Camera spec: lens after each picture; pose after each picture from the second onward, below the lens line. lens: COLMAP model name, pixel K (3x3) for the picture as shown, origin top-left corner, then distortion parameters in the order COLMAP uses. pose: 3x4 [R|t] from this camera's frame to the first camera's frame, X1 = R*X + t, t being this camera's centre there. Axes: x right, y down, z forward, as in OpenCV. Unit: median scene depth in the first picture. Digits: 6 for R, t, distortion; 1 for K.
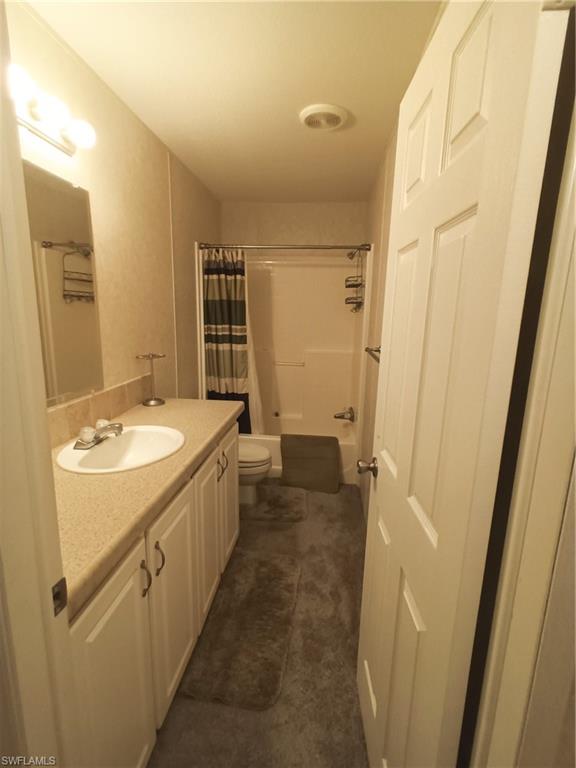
lens RADIAL K [[375.8, 0, 286.6], [0, 375.8, 384.1], [0, 0, 1]] dist [0.010440, -0.005348]
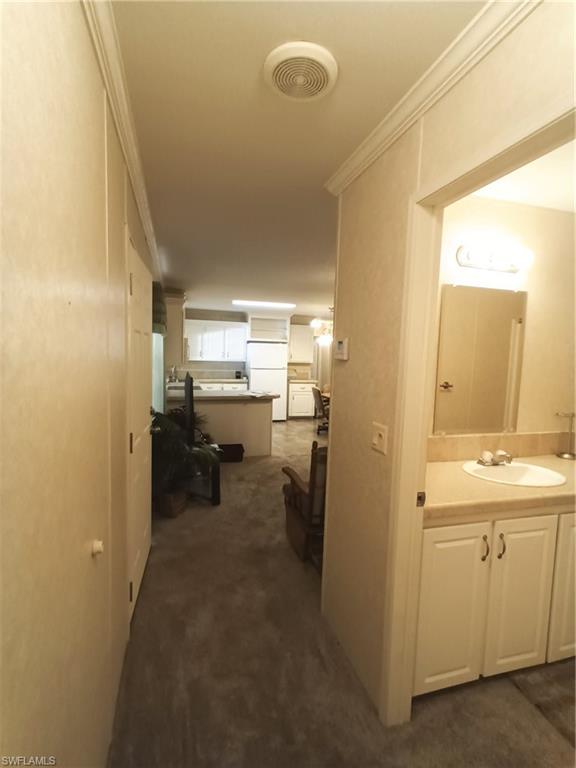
lens RADIAL K [[375.8, 0, 286.6], [0, 375.8, 384.1], [0, 0, 1]] dist [0.010440, -0.005348]
pose [[0.378968, 0.064036, -0.923191, 0.507870], [-0.204691, 0.978694, -0.016139, 0.040889], [0.902488, 0.195085, 0.384001, -0.323624]]
